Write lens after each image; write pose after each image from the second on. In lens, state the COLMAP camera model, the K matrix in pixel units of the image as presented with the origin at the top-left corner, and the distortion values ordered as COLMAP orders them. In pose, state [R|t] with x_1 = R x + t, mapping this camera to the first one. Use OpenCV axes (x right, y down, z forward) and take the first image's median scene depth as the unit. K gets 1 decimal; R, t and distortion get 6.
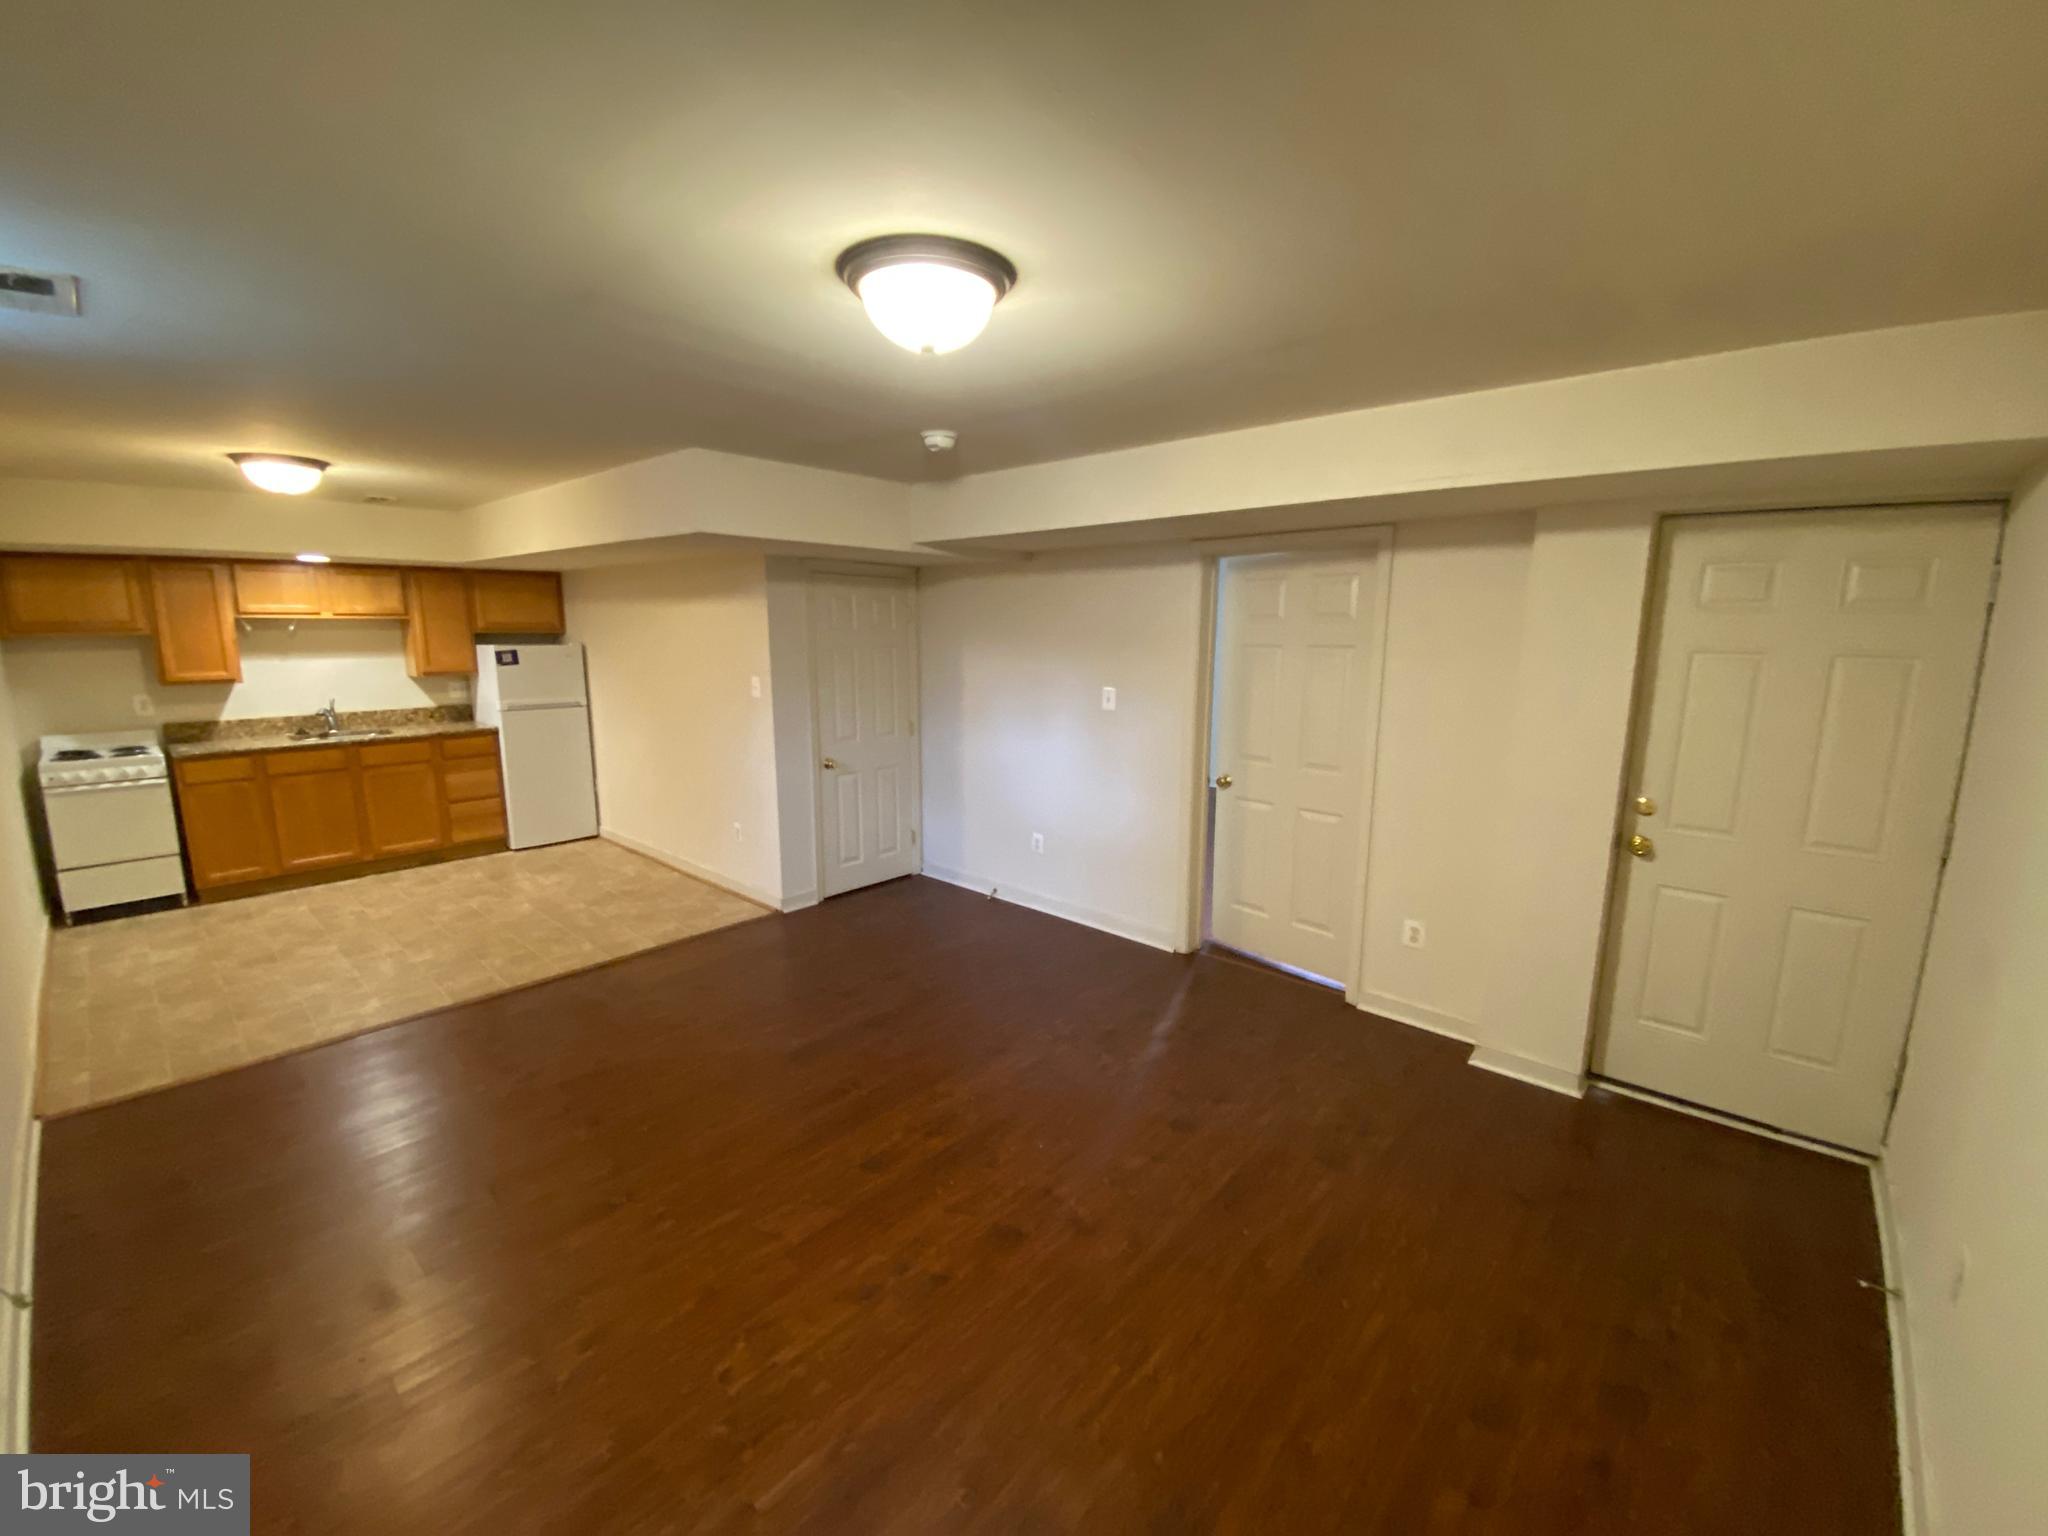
lens RADIAL K [[829.4, 0, 1027.0], [0, 829.4, 765.3], [0, 0, 1]] dist [0.016470, -0.019199]
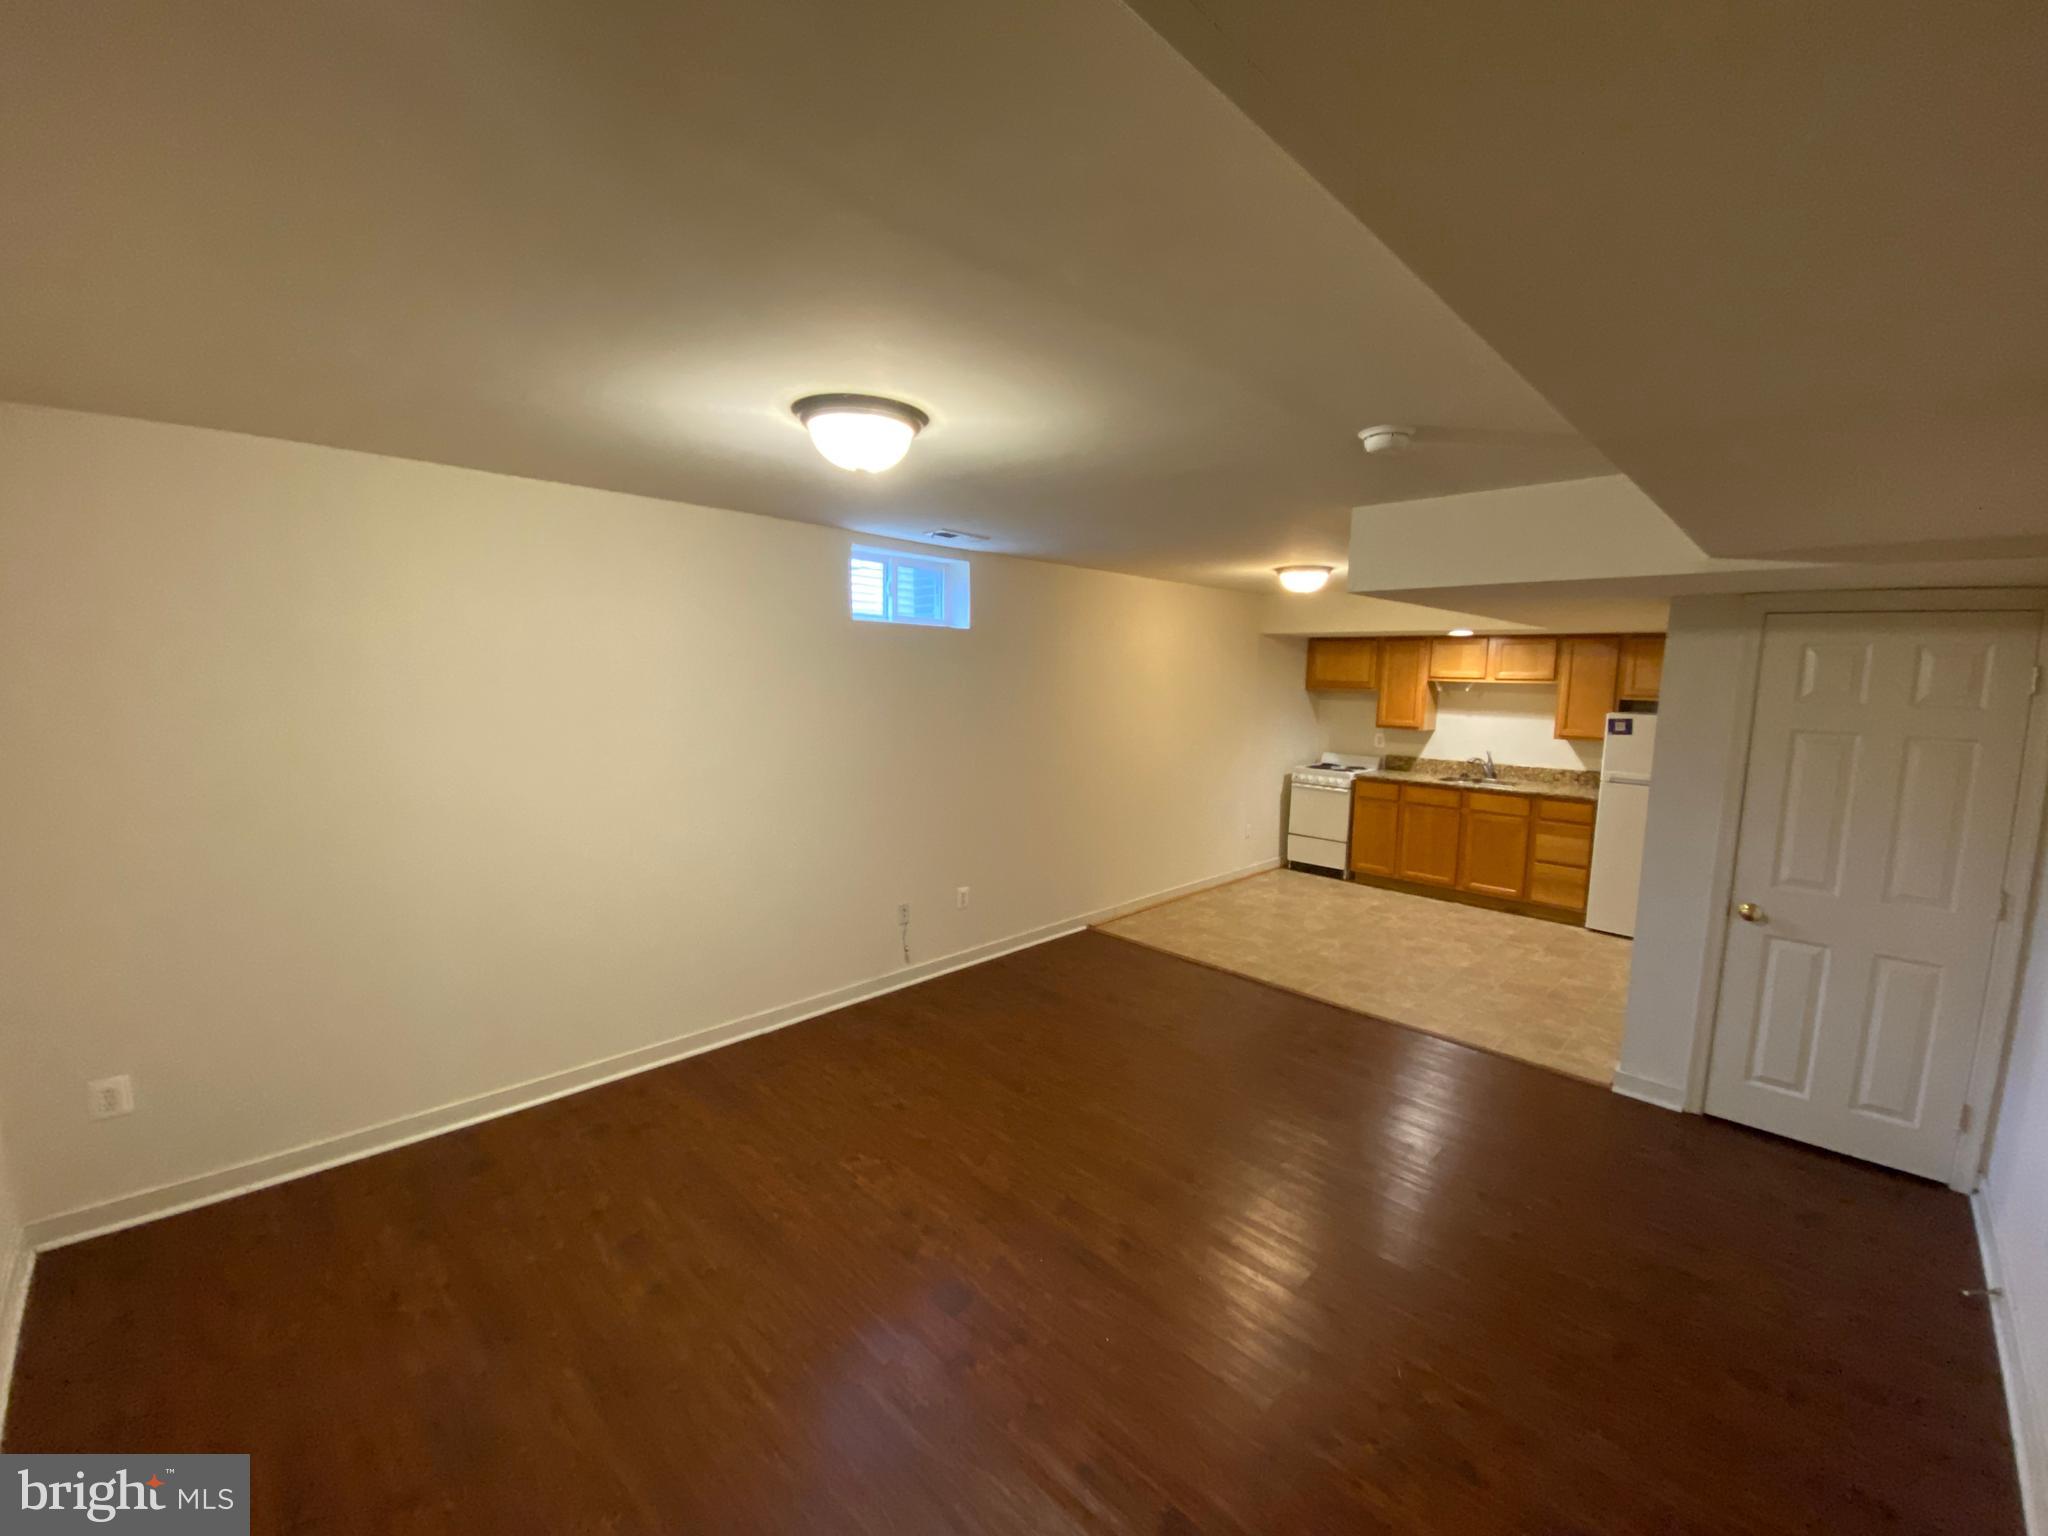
lens RADIAL K [[829.4, 0, 1027.0], [0, 829.4, 765.3], [0, 0, 1]] dist [0.016470, -0.019199]
pose [[-0.053151, 0.104626, -0.993090, 0.390627], [-0.189410, 0.975386, 0.112898, -0.076034], [0.980459, 0.194102, -0.032026, 0.444406]]
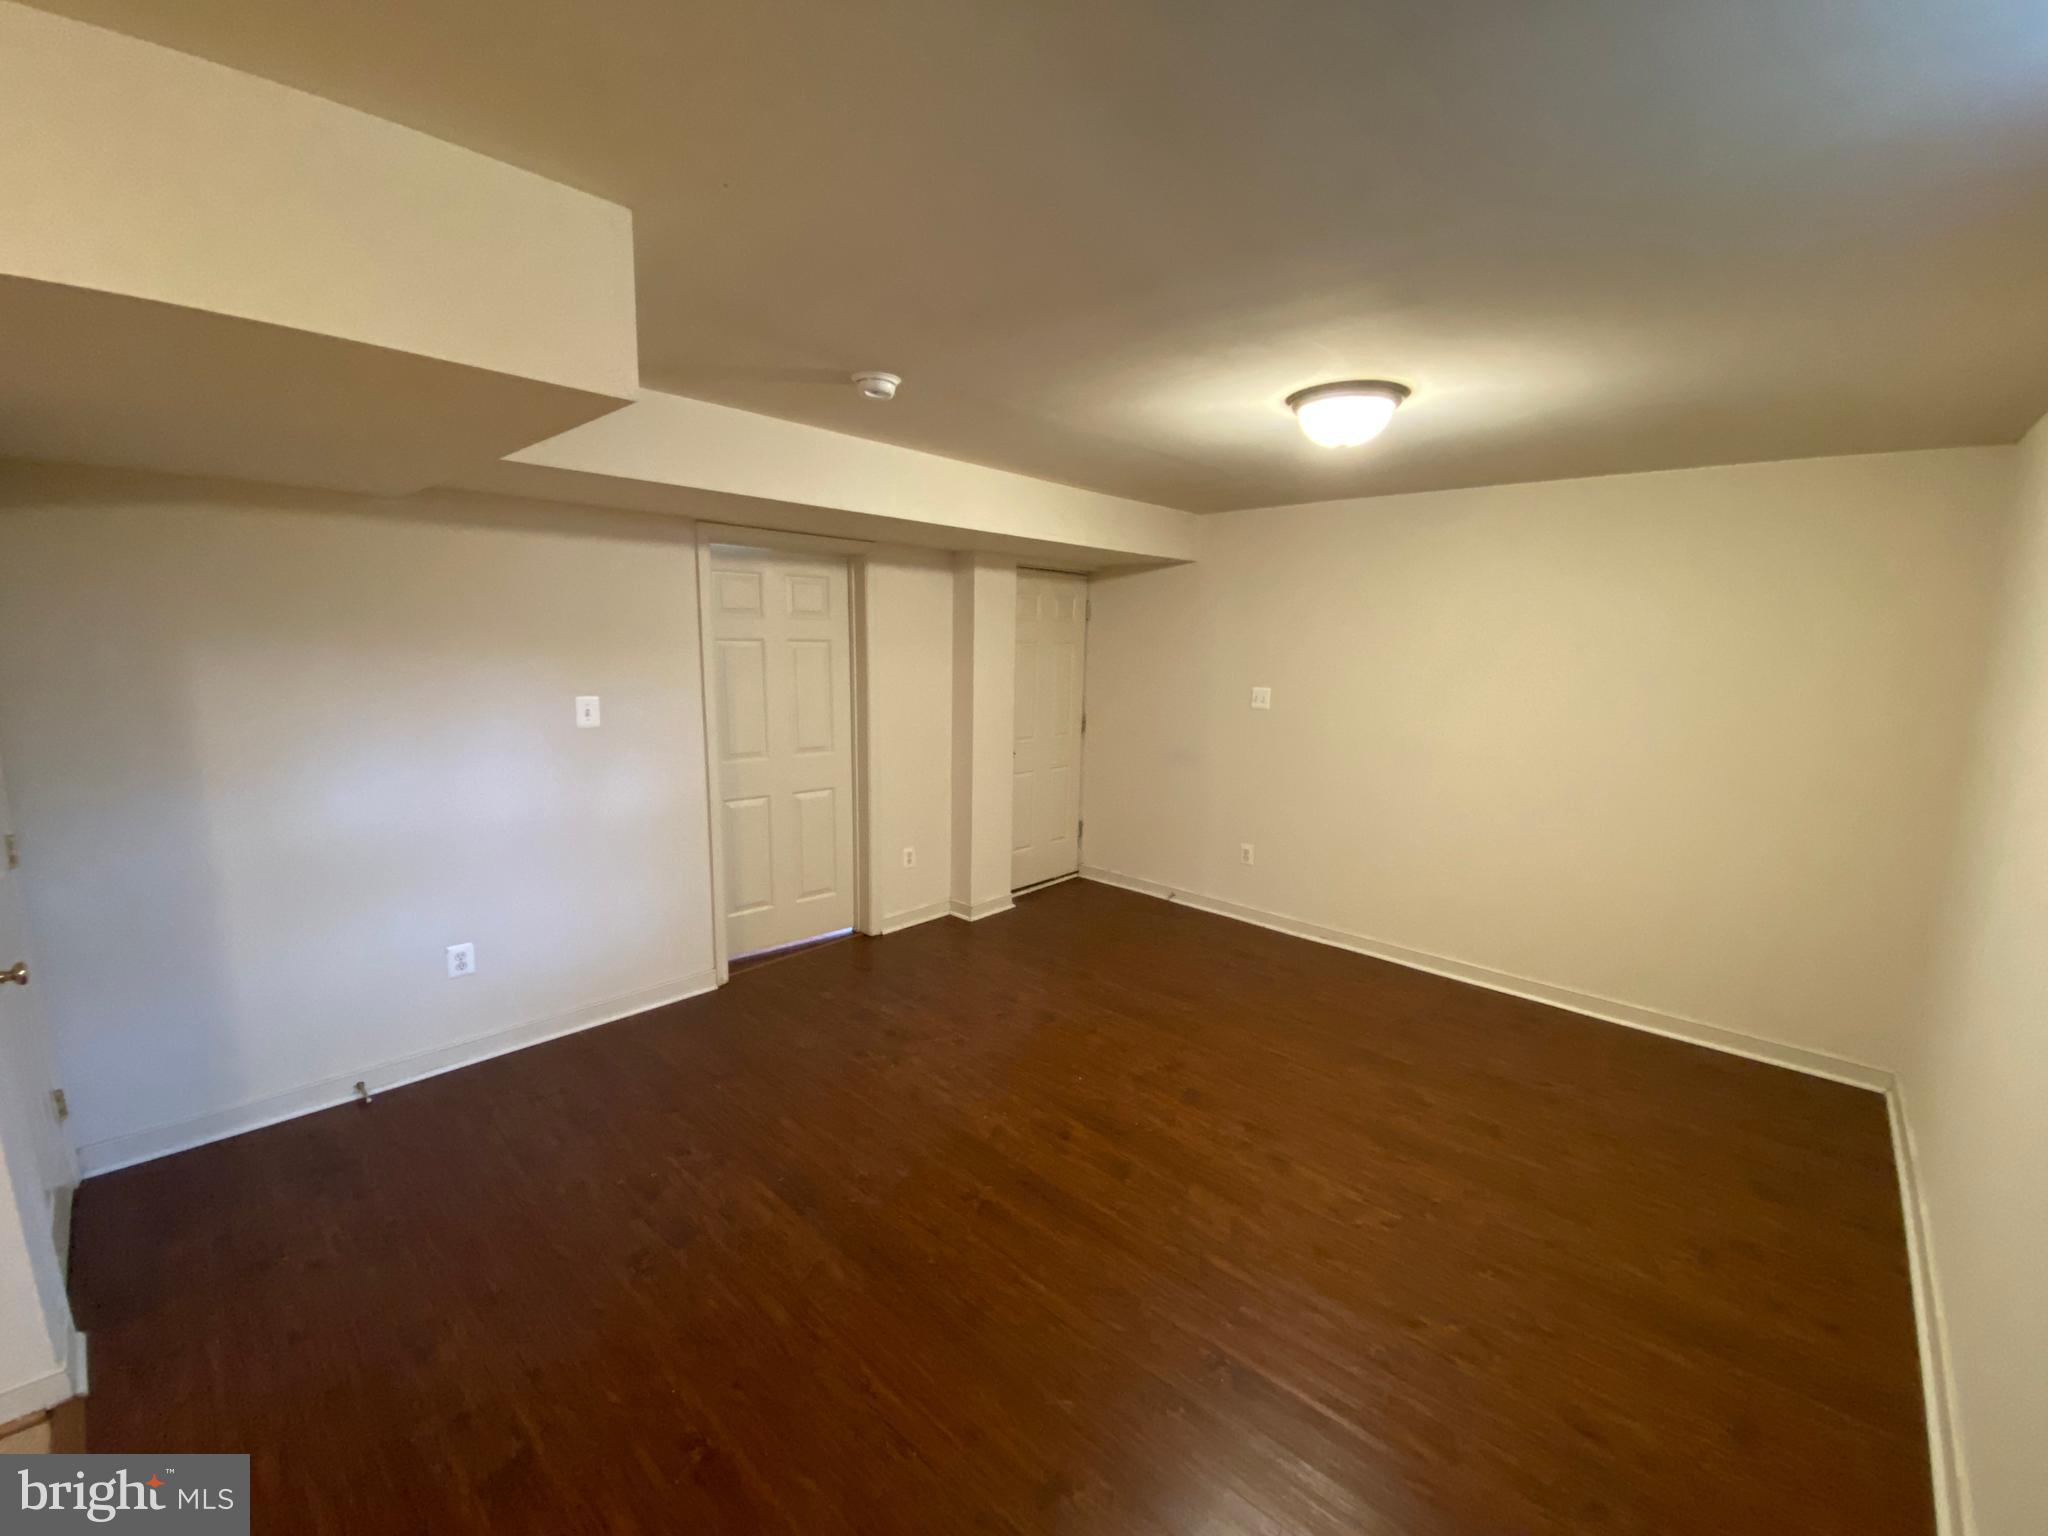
lens RADIAL K [[825.2, 0, 1016.1], [0, 825.2, 775.4], [0, 0, 1]] dist [0.052726, -0.032959]
pose [[0.021864, -0.174224, 0.984463, -0.551533], [0.143364, 0.975068, 0.169378, -0.084718], [-0.989429, 0.137433, 0.046296, 0.512582]]
